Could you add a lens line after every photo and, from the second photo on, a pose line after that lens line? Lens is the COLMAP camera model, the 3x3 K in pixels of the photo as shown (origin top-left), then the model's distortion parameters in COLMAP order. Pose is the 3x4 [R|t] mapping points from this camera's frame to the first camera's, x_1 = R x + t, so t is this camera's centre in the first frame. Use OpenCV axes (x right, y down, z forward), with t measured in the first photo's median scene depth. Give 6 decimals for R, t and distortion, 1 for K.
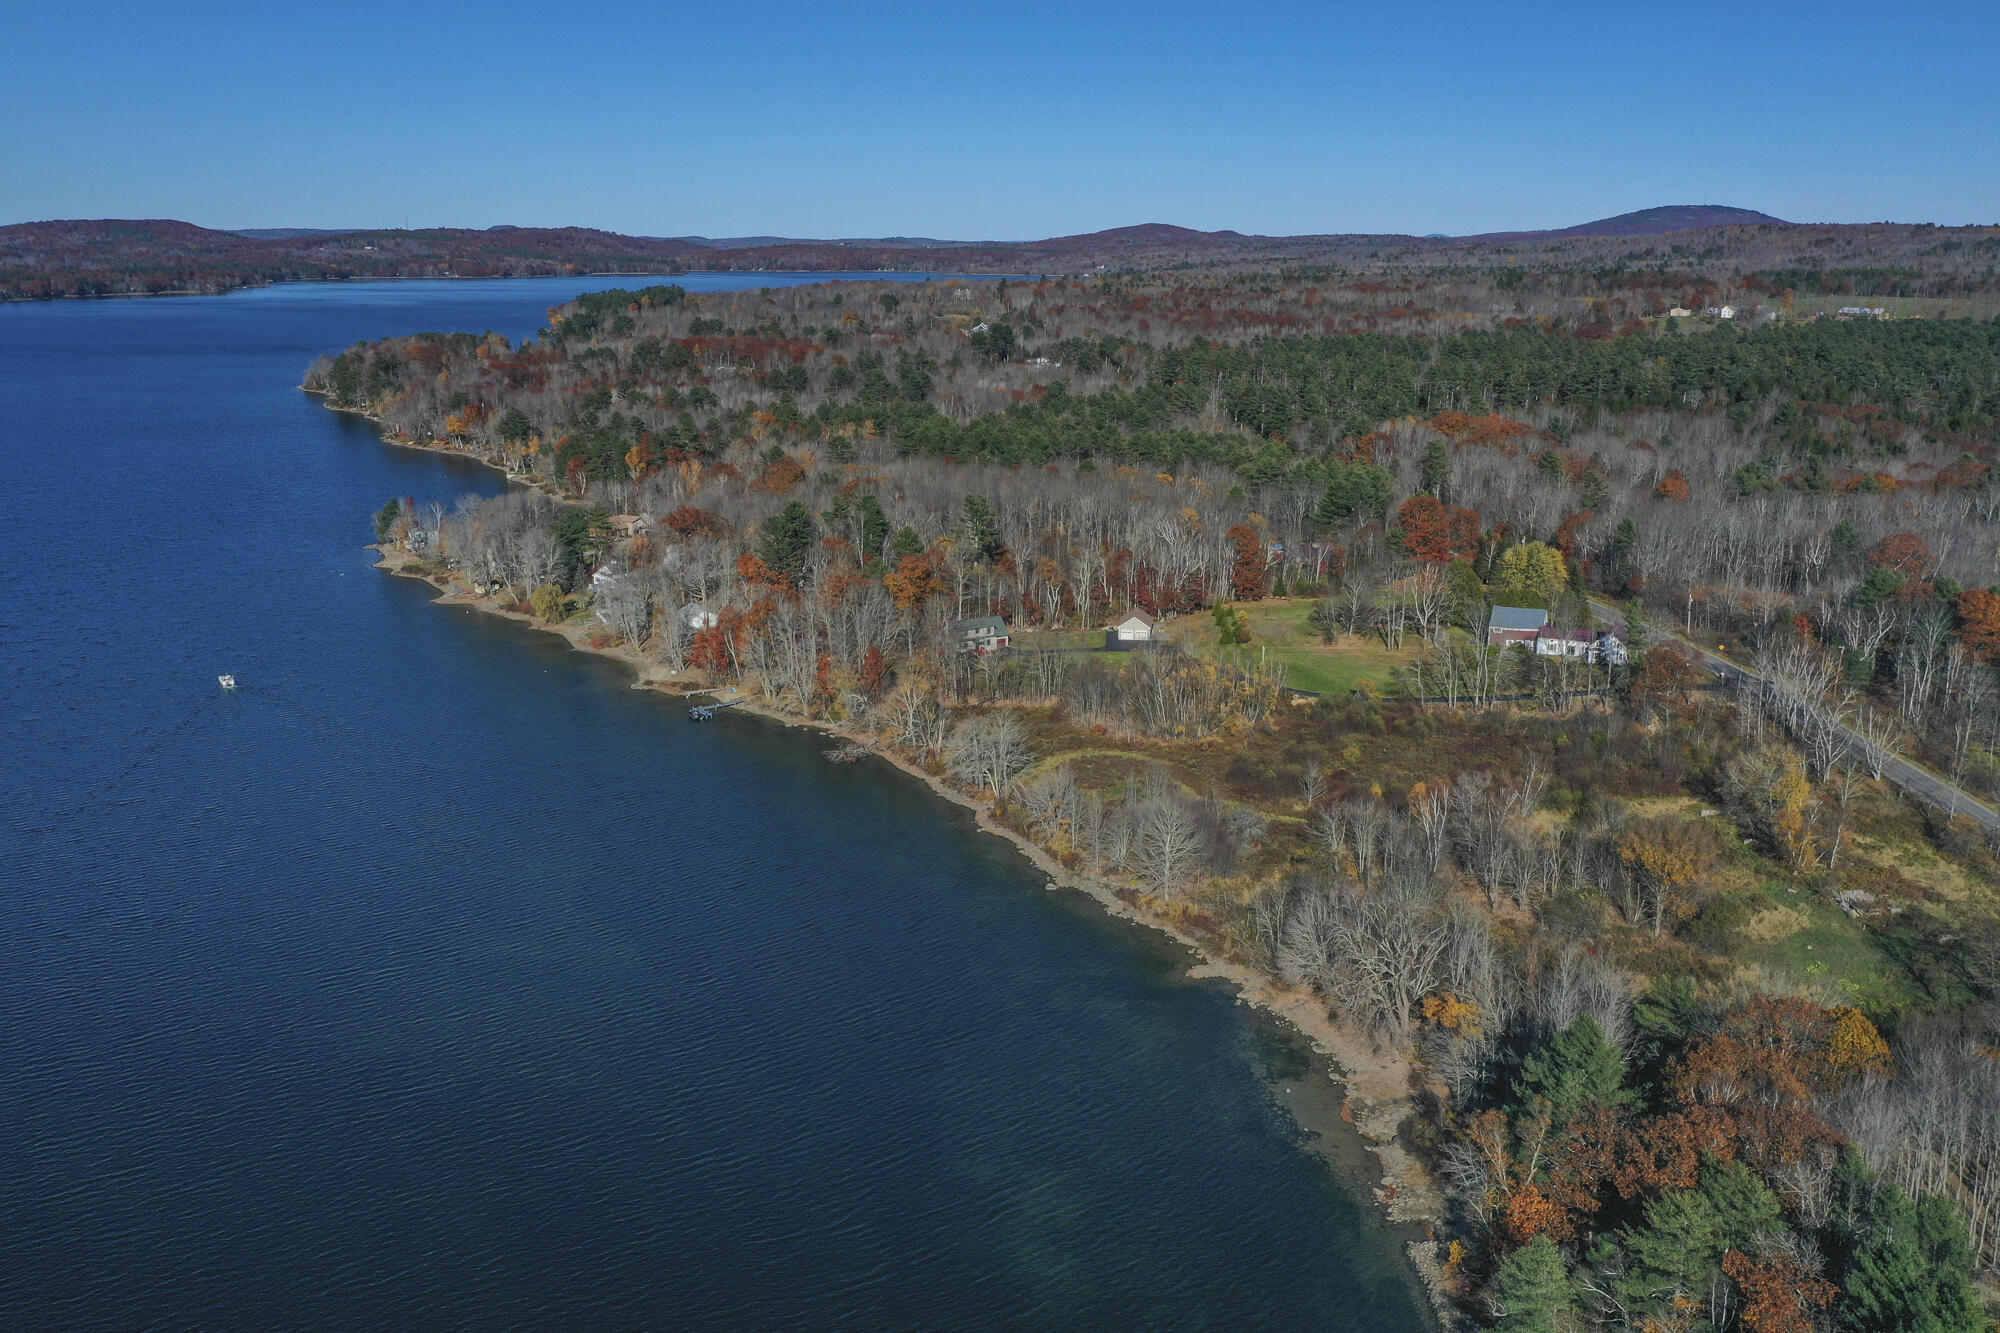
lens RADIAL K [[1504.7, 0, 1000.0], [0, 1504.7, 666.5], [0, 0, 1]] dist [0.004093, 0.007945]
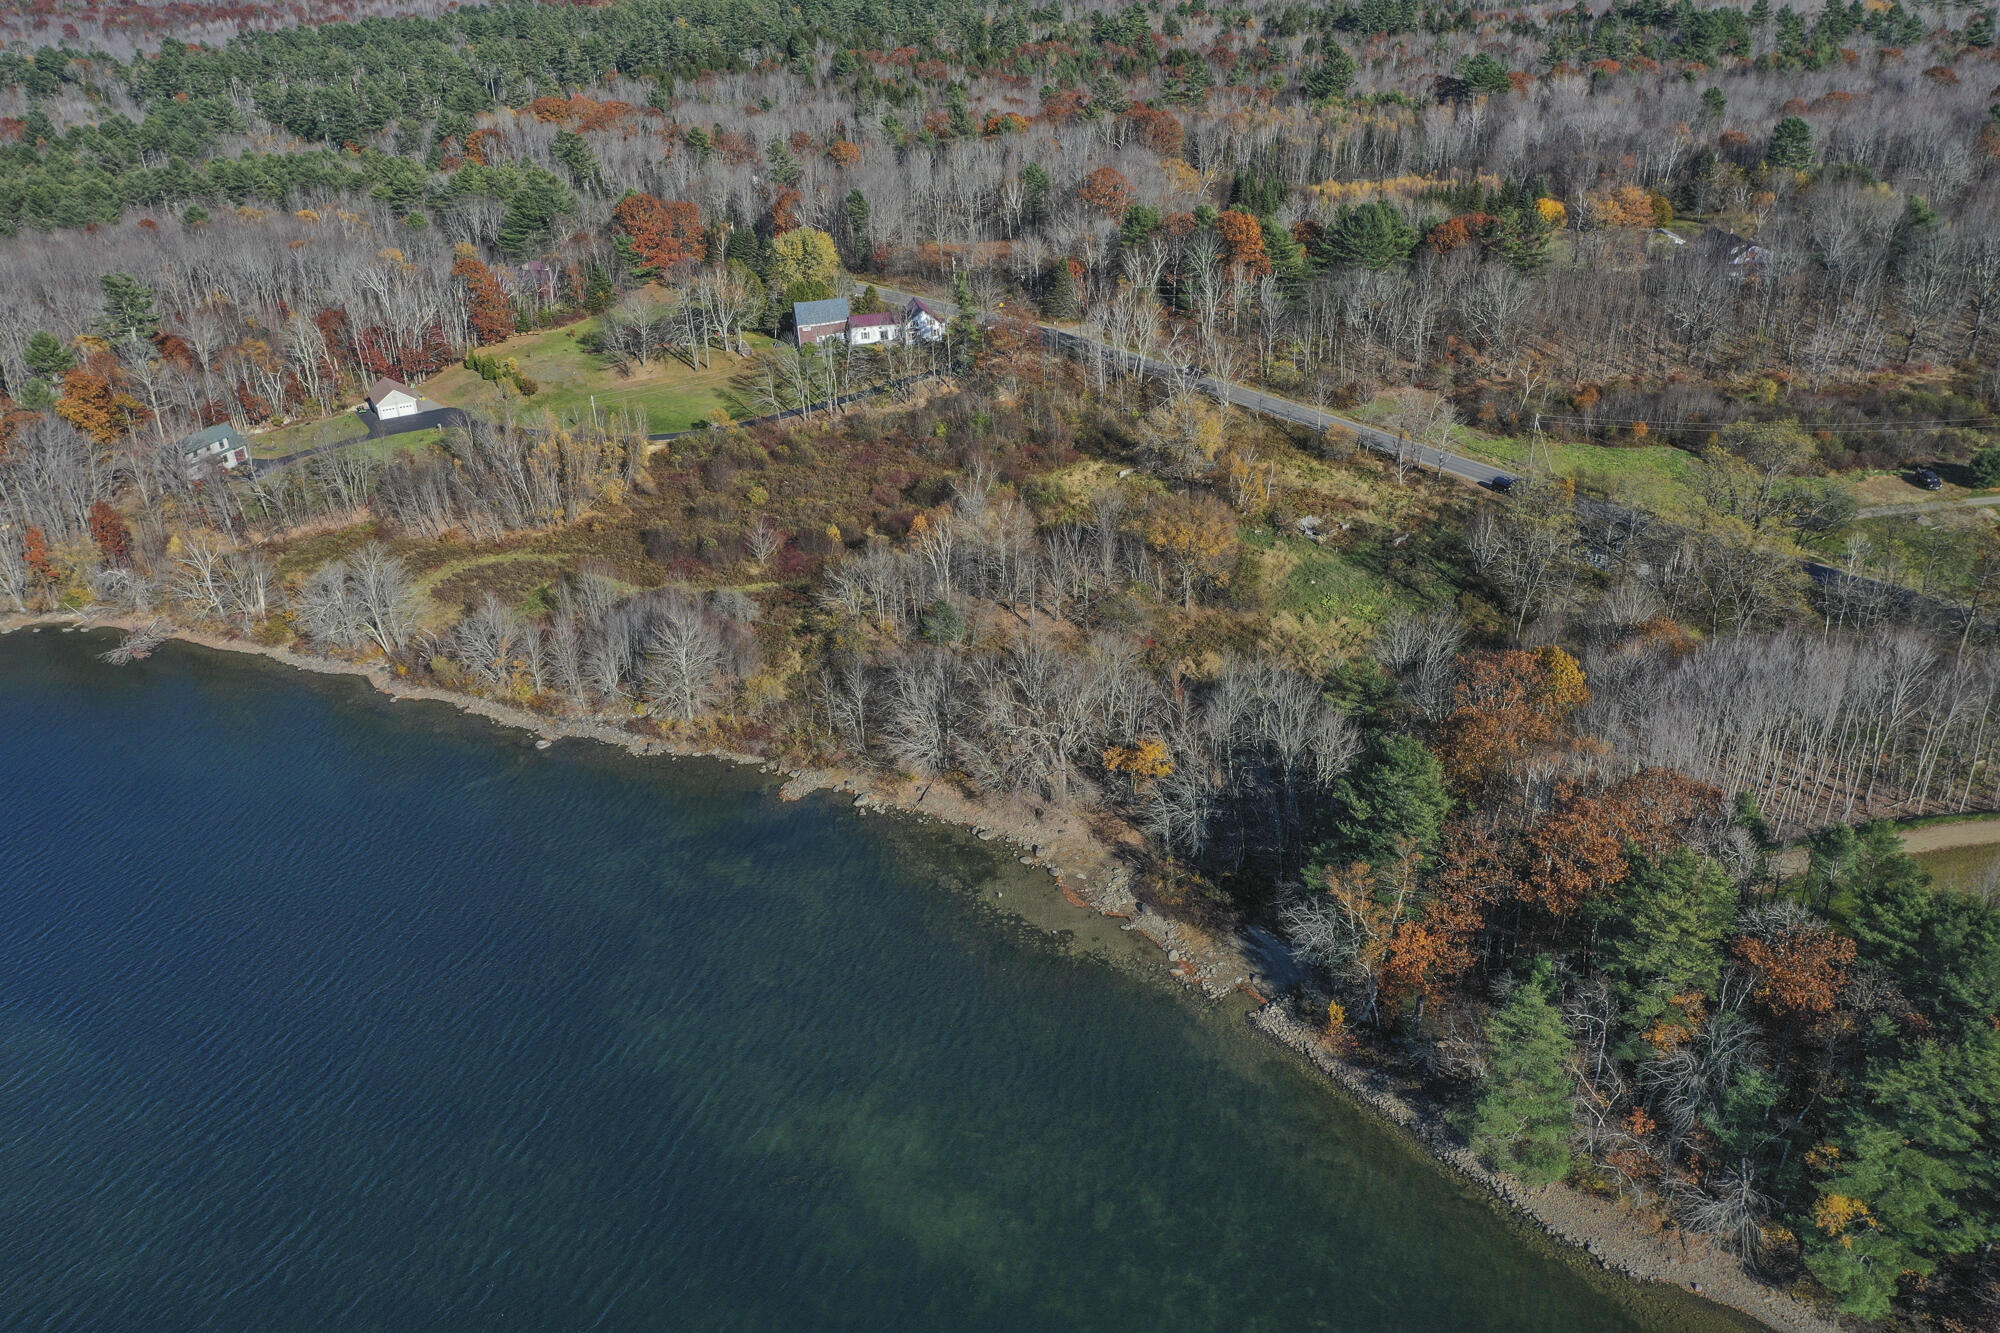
lens RADIAL K [[1504.7, 0, 1000.0], [0, 1504.7, 666.5], [0, 0, 1]] dist [0.004093, 0.007945]
pose [[0.836049, -0.290162, 0.465648, -0.096505], [0.195059, 0.950456, 0.242043, -0.034669], [-0.512810, -0.111531, 0.851227, 0.122911]]
